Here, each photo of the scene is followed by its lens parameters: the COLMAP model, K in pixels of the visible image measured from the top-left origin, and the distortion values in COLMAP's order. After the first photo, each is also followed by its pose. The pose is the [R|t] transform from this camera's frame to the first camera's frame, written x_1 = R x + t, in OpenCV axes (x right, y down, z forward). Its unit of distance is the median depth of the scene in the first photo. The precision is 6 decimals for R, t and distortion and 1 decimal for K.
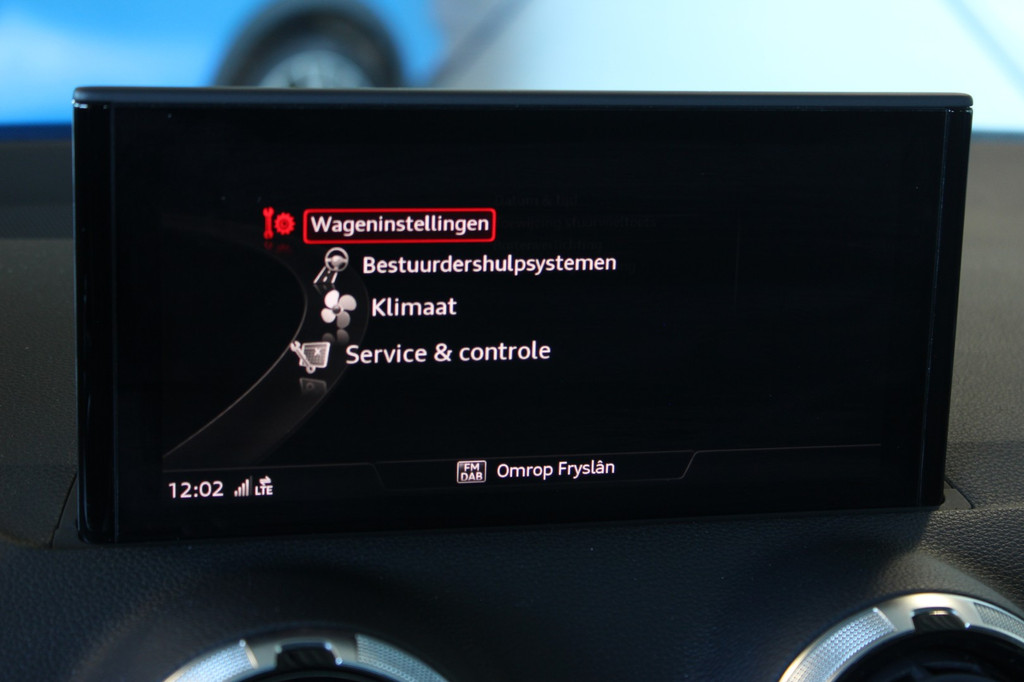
lens RADIAL K [[2039.4, 0, 510.3], [0, 2039.4, 336.4], [0, 0, 1]] dist [0.036504, 0.000000]
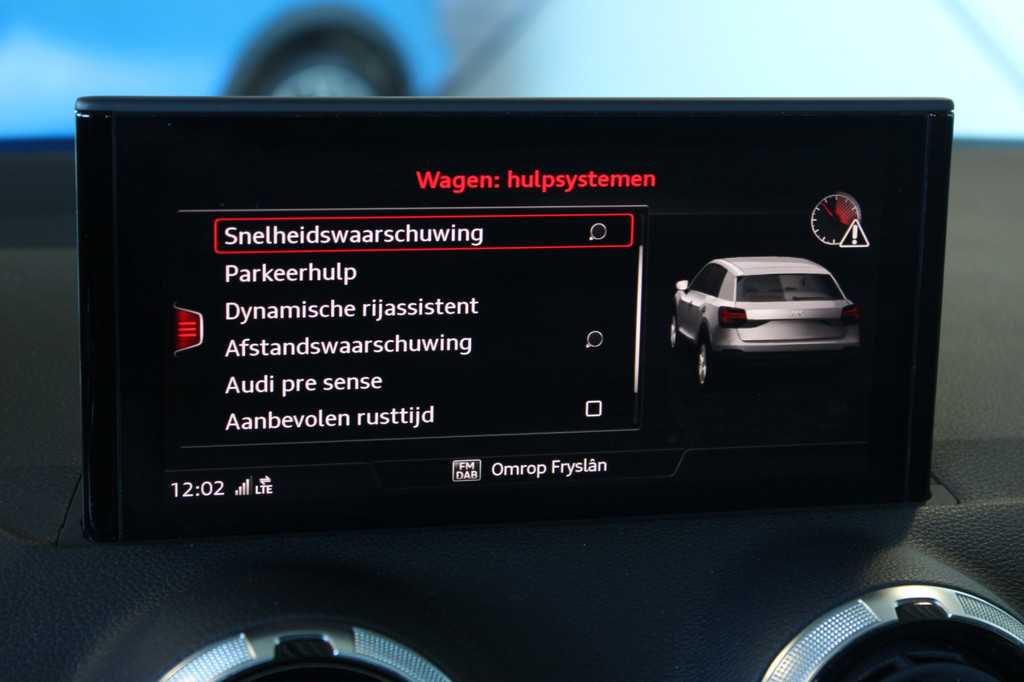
lens RADIAL K [[2039.4, 0, 511.0], [0, 2039.4, 339.2], [0, 0, 1]] dist [0.036504, 0.000000]
pose [[0.999966, -0.006817, -0.004588, 0.008625], [0.006790, 0.999960, -0.005772, 0.006776], [0.004627, 0.005740, 0.999973, -0.025054]]
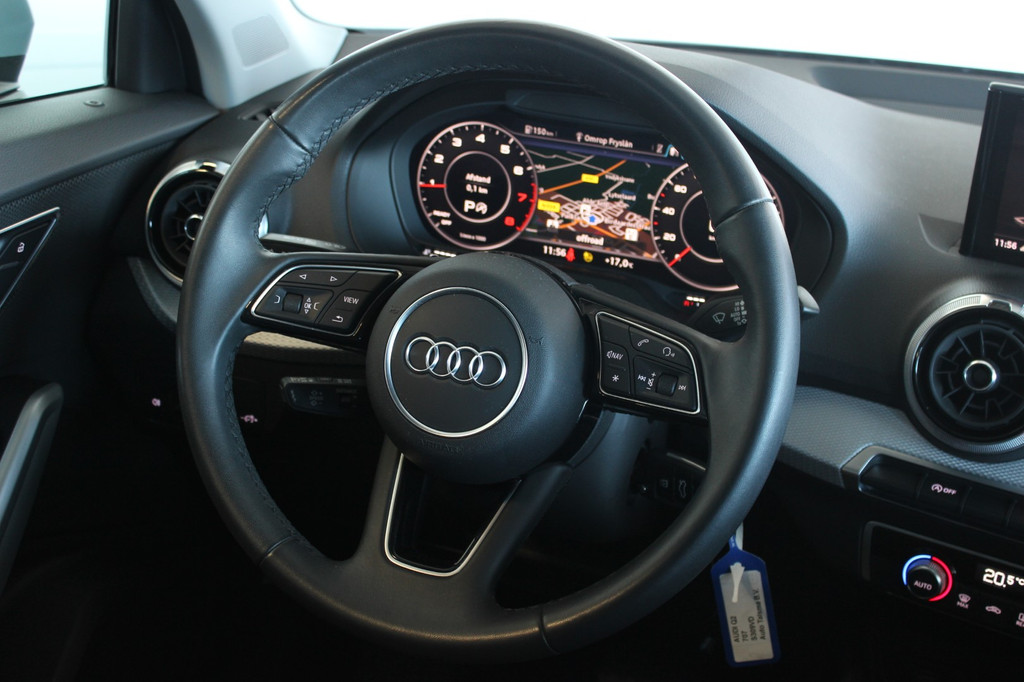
lens RADIAL K [[1382.7, 0, 512.3], [0, 1382.7, 346.6], [0, 0, 1]] dist [-0.067293, 0.000000]
pose [[0.706192, 0.273533, -0.653048, 0.568245], [-0.178418, 0.961344, 0.209728, -0.051911], [0.685171, -0.031593, 0.727697, -0.685683]]
